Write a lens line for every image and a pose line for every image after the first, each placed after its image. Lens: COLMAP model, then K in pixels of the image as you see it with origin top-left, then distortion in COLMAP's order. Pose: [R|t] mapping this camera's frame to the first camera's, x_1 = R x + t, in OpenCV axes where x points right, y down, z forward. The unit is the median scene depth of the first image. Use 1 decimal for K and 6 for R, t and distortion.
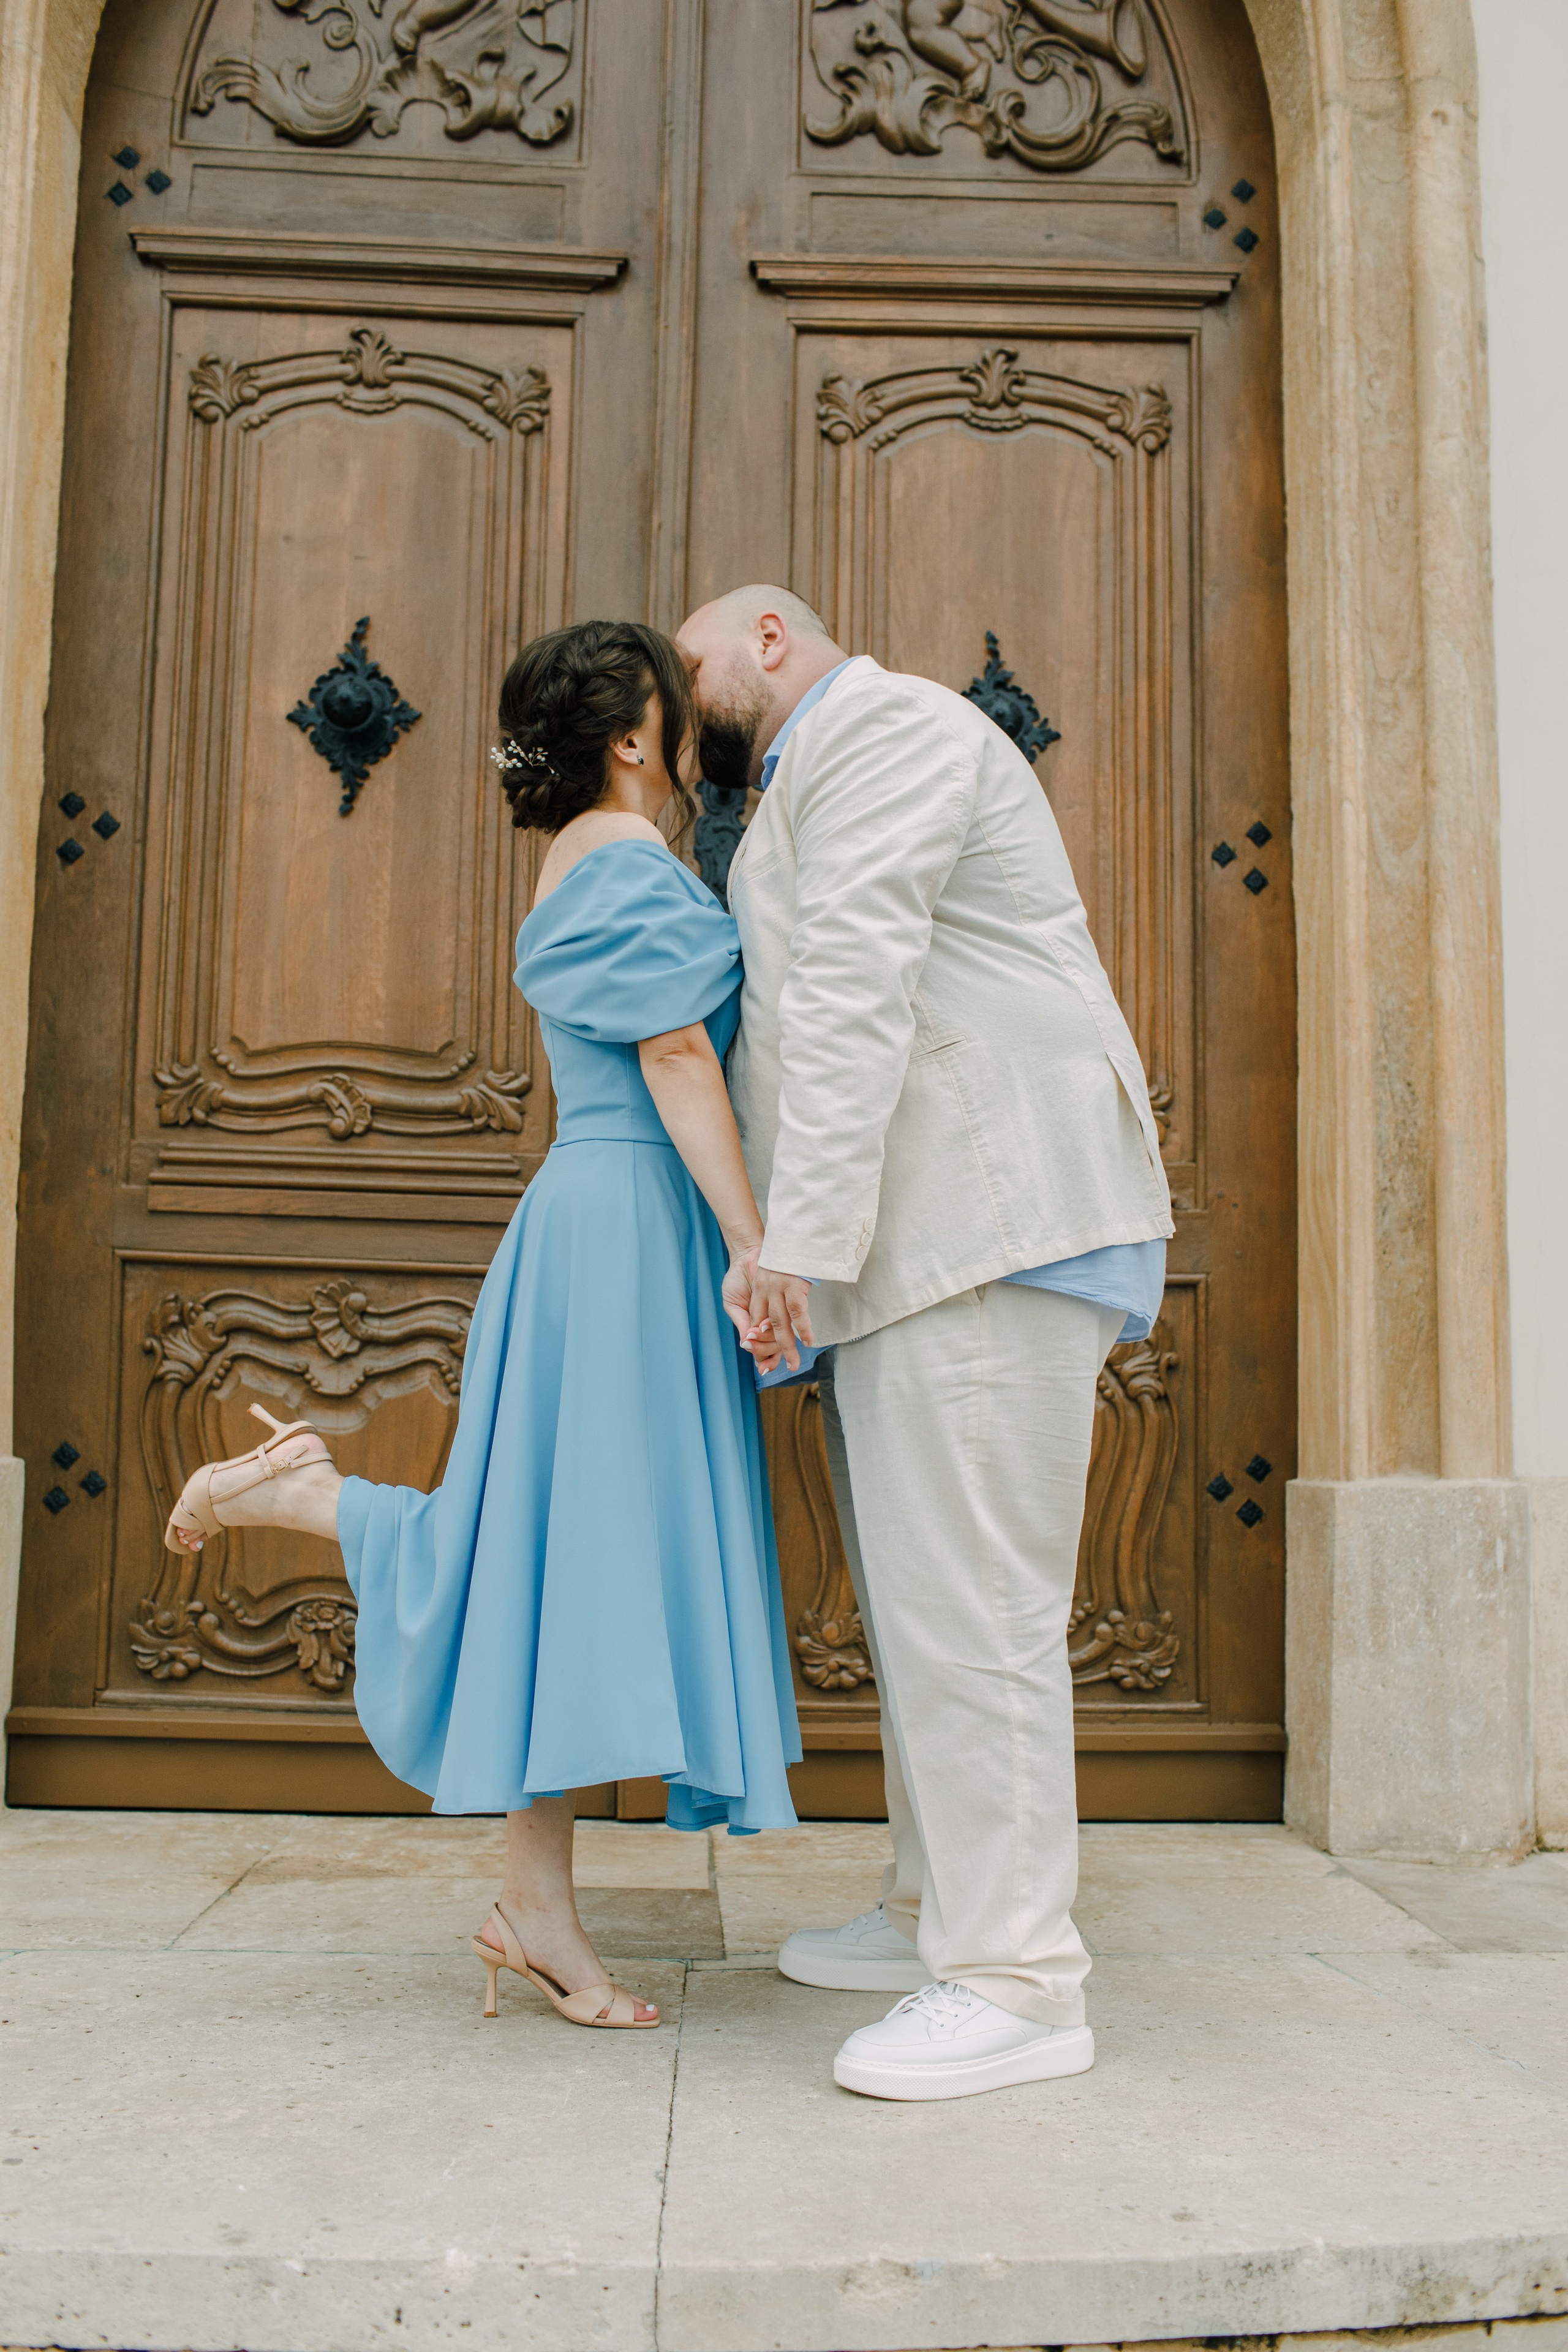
lens RADIAL K [[2251.3, 0, 794.6], [0, 2251.3, 1162.7], [0, 0, 1]] dist [-0.100818, 0.126434]
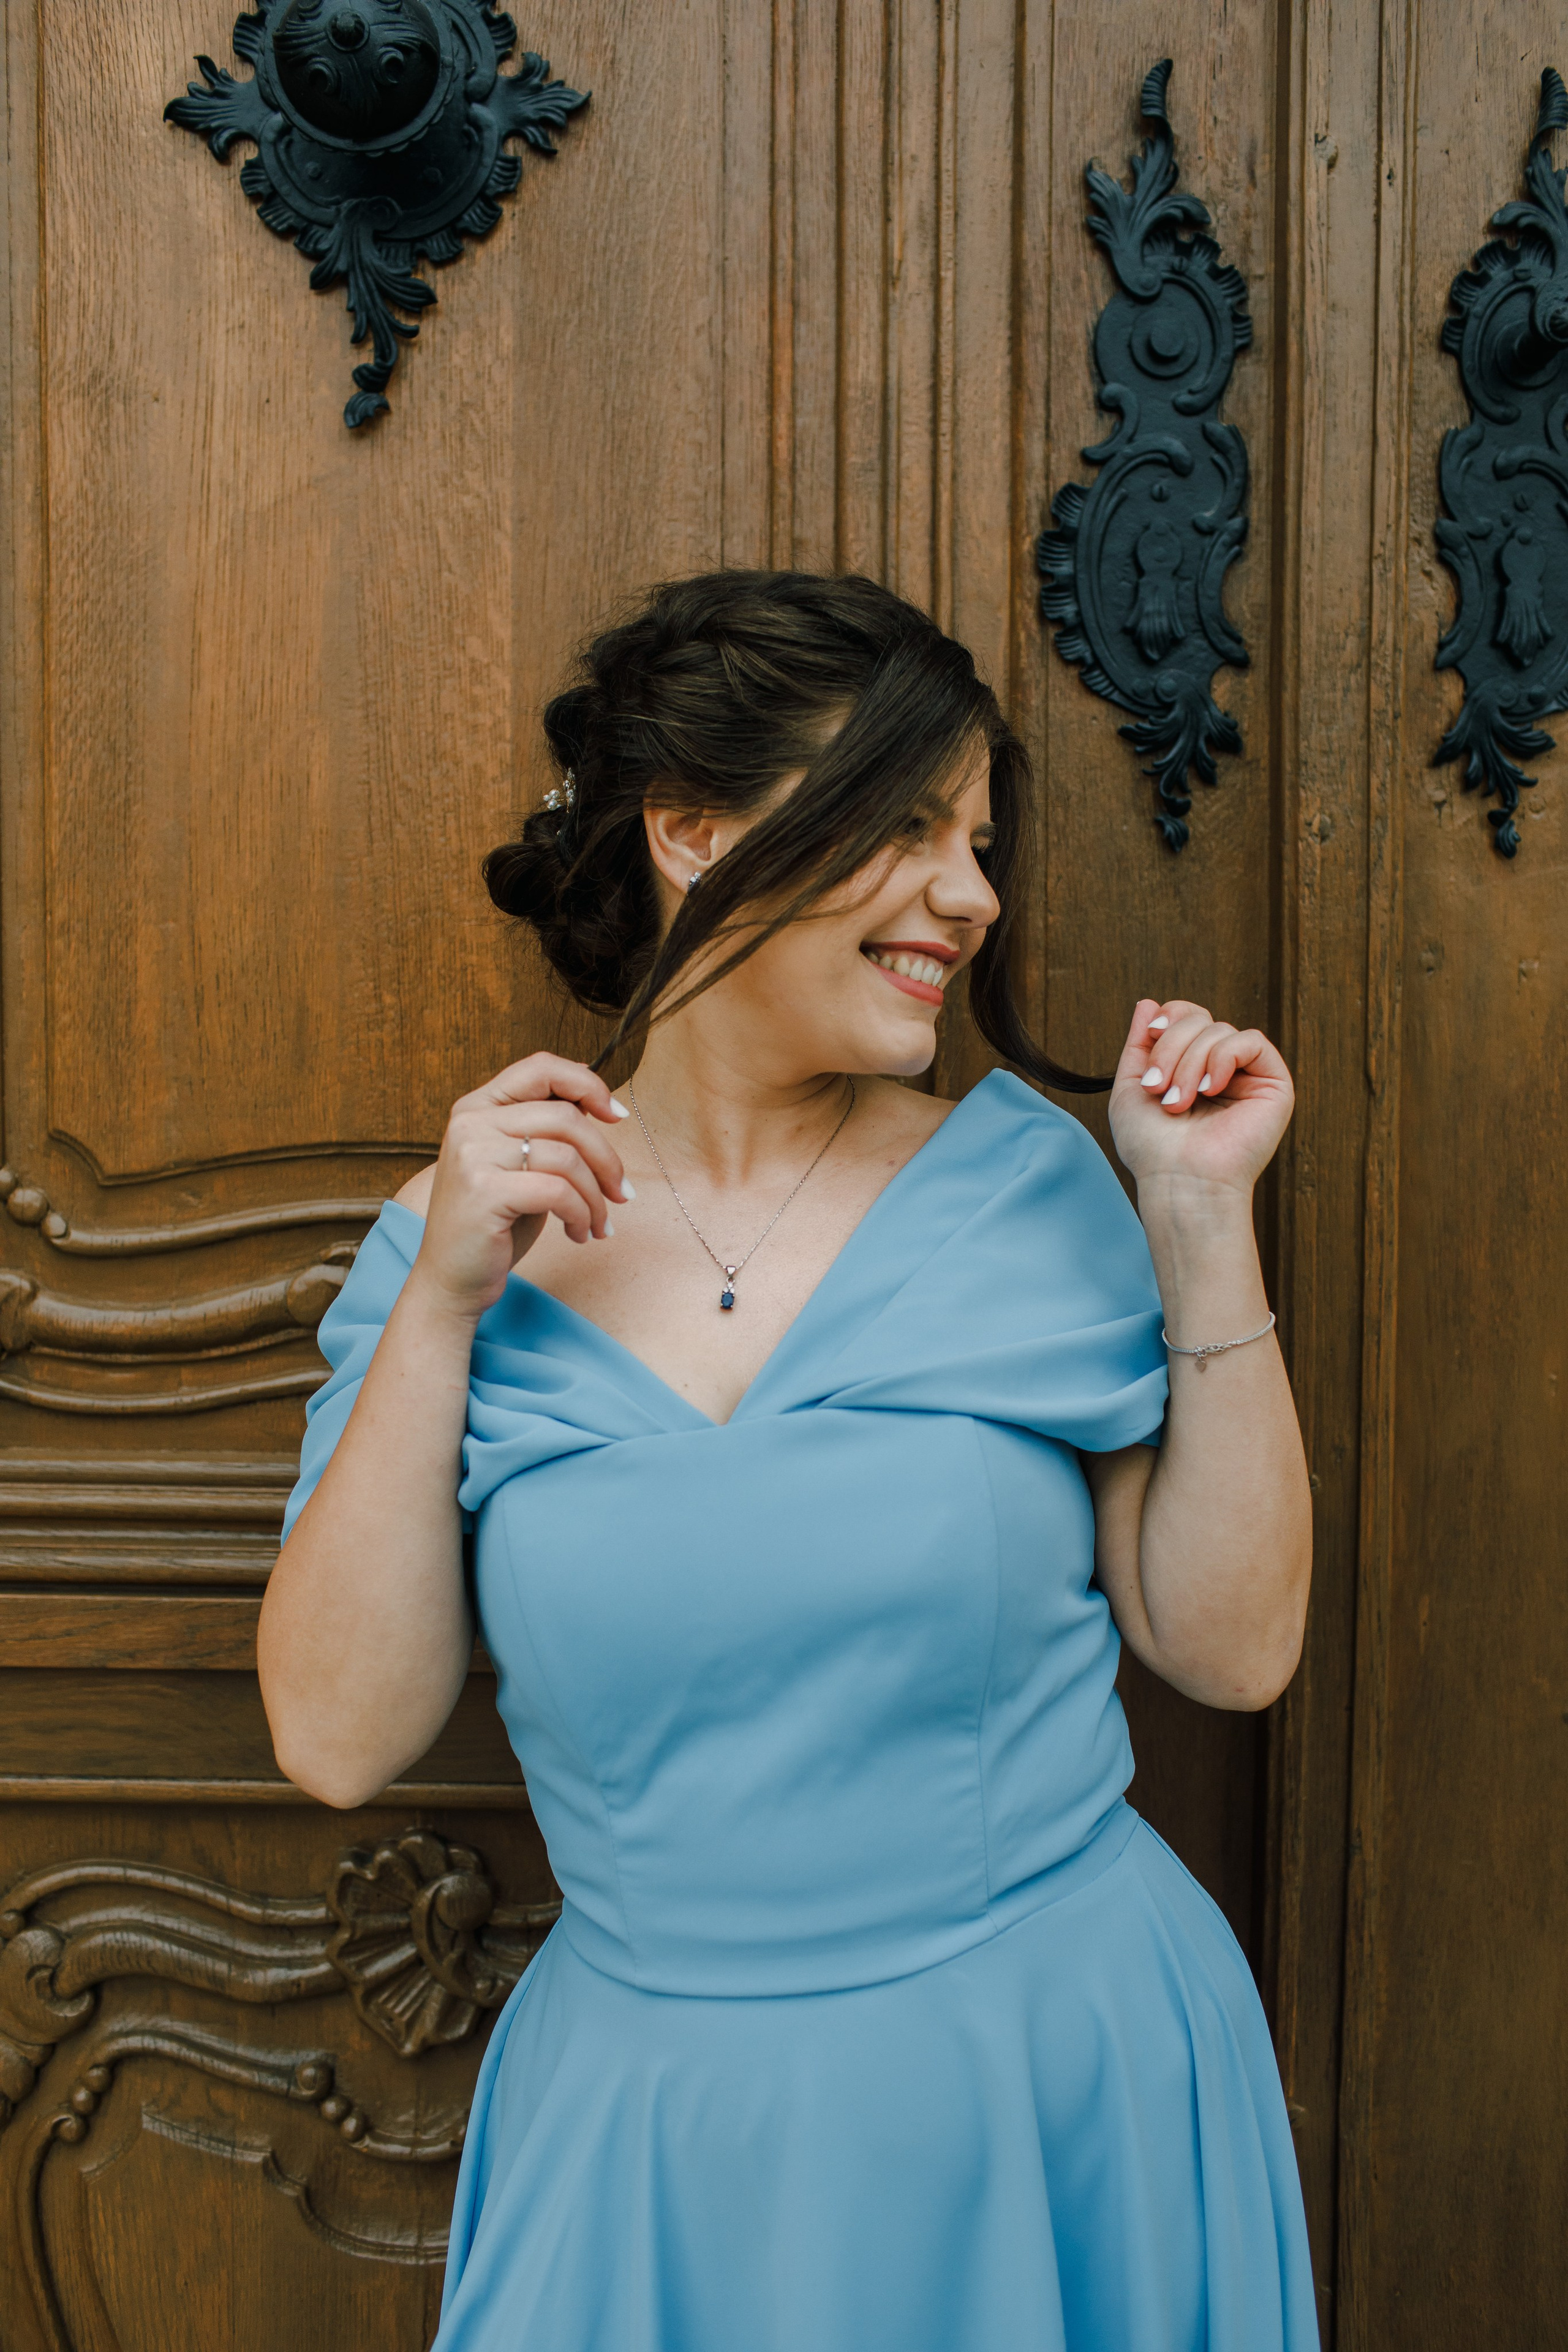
lens RADIAL K [[2251.3, 0, 794.6], [0, 2251.3, 1162.7], [0, 0, 1]] dist [-0.100818, 0.126434]
pose [[0.999882, -0.006767, -0.013758, -0.135426], [0.009110, 0.983974, 0.178079, -0.108345], [0.012332, -0.178183, 0.983920, 0.668476]]
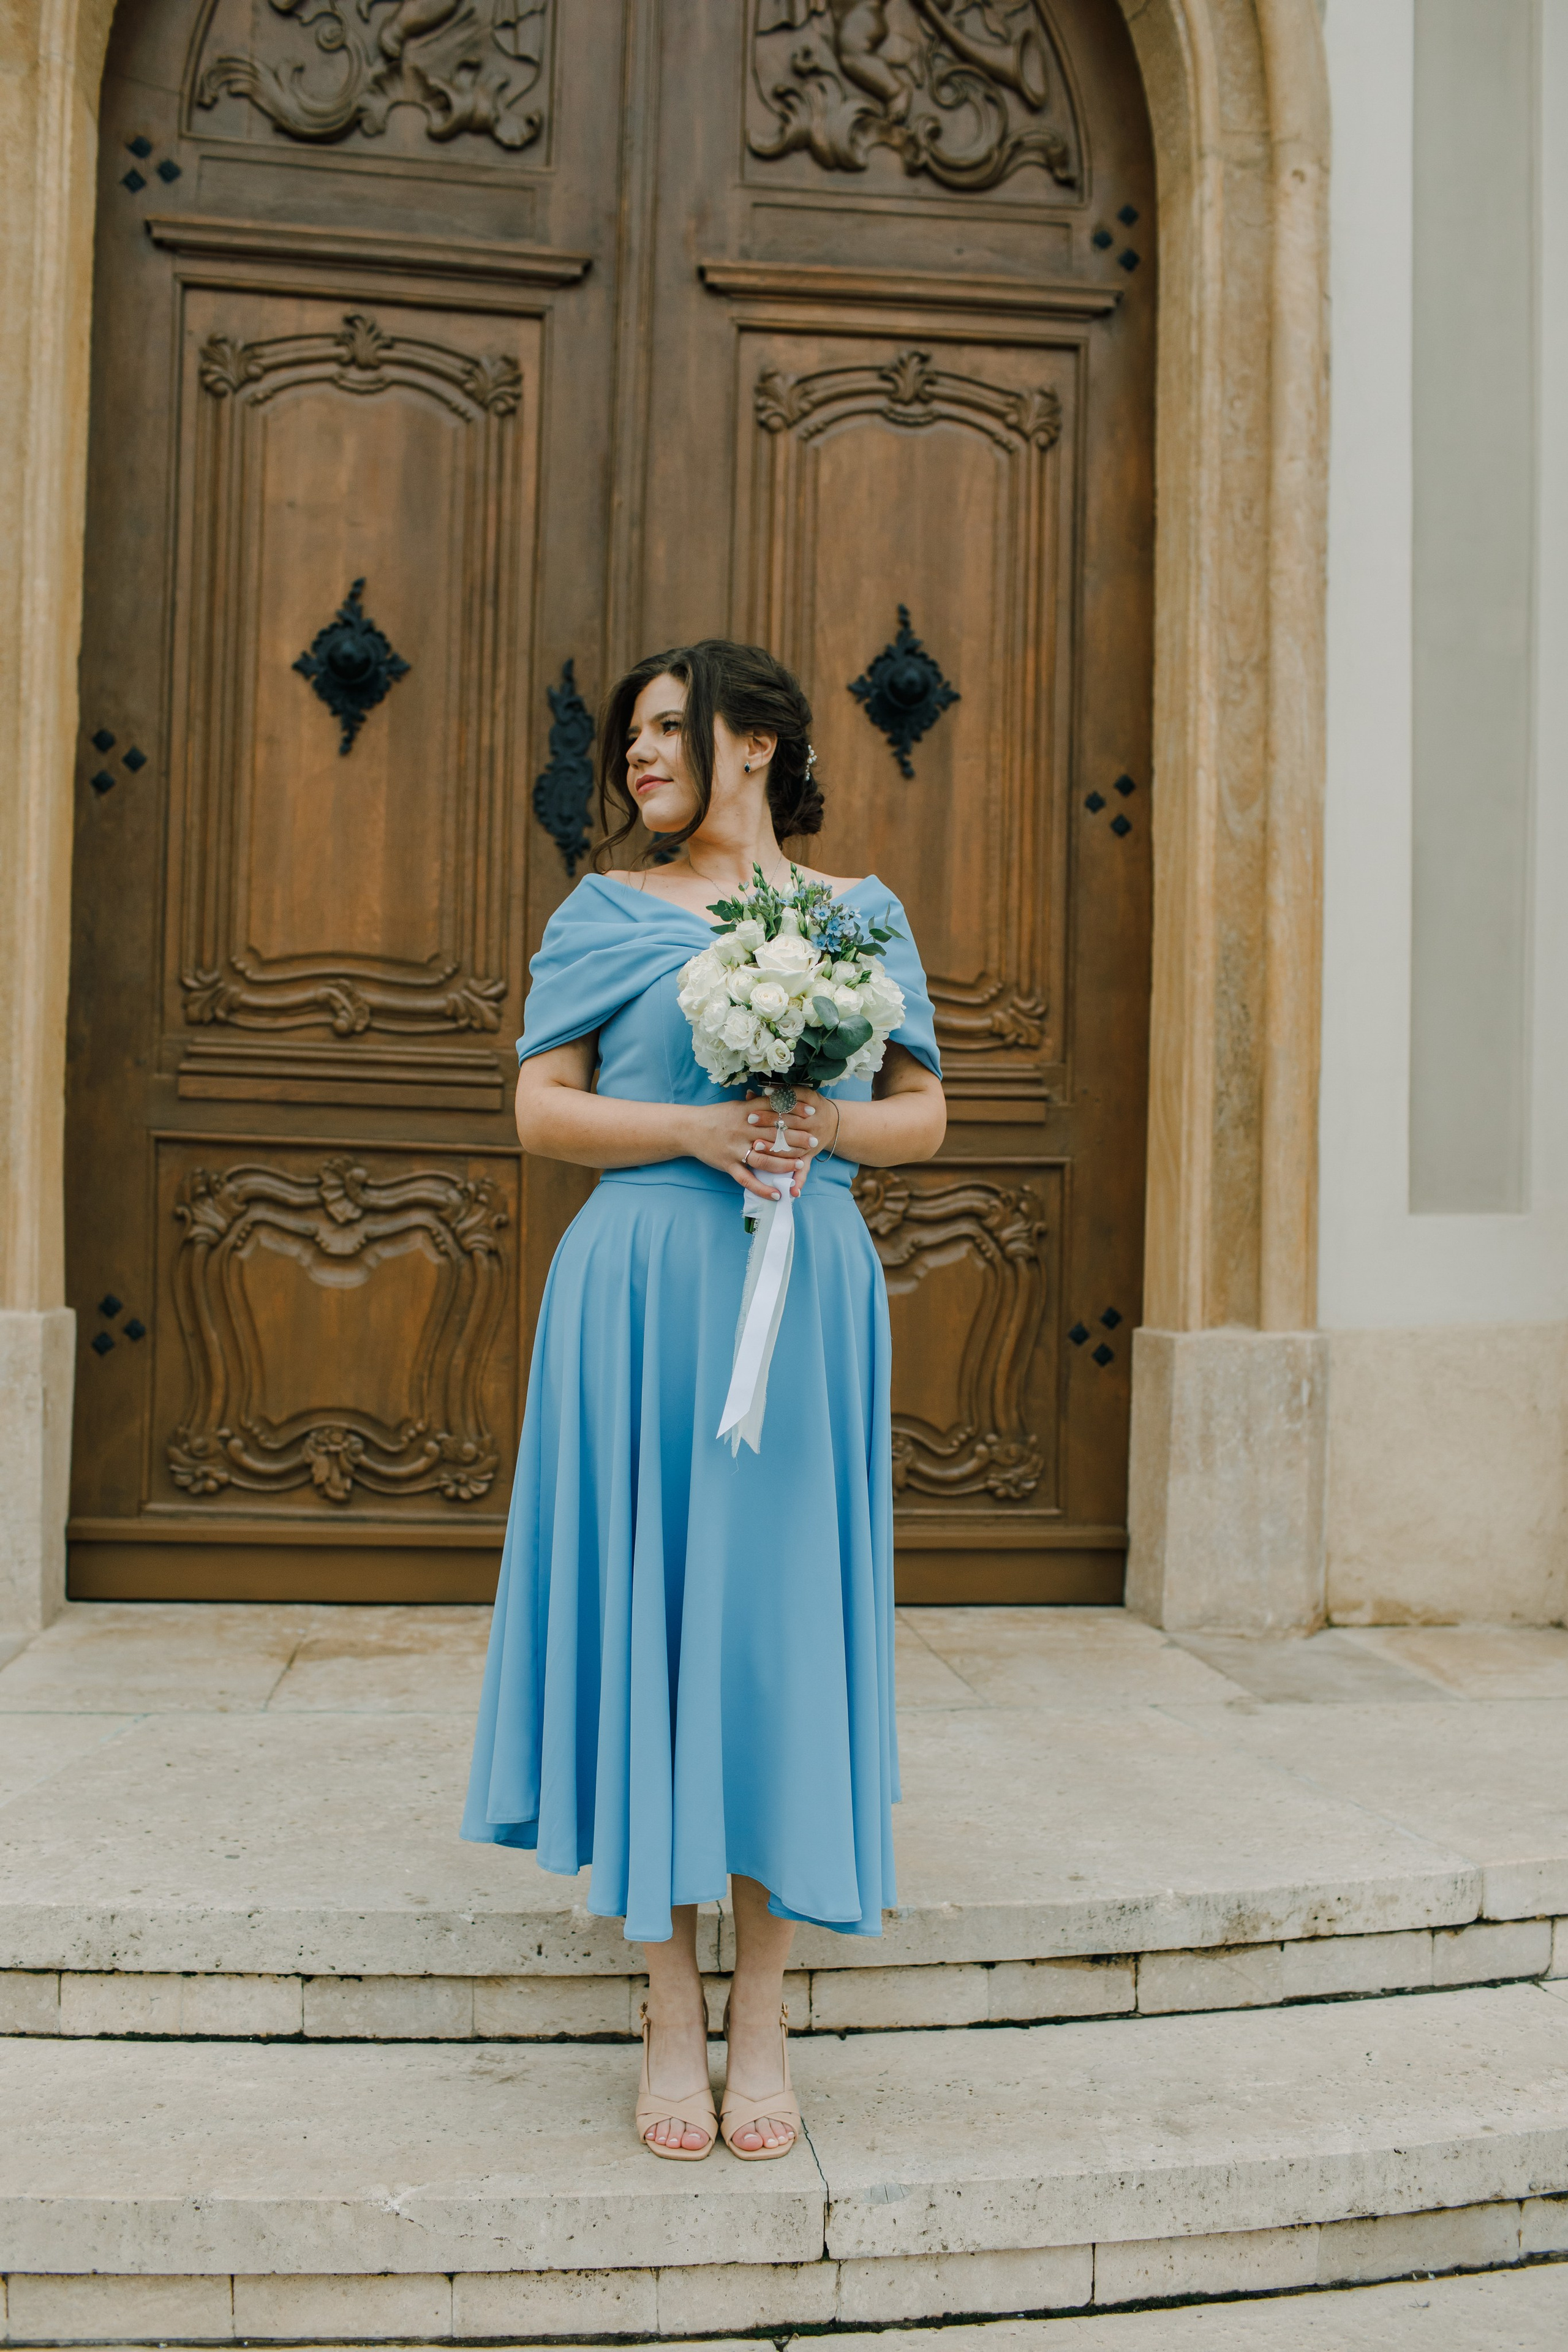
lens RADIAL K [[2251.3, 0, 794.6], [0, 2251.3, 1162.7], [0, 0, 1]] dist [-0.100818, 0.126434]
pose [[0.996659, 0.008409, 0.081239, -0.061785], [-0.015909, 0.995620, 0.092125, -0.055649], [-0.080108, -0.093110, 0.992428, -0.181644]]
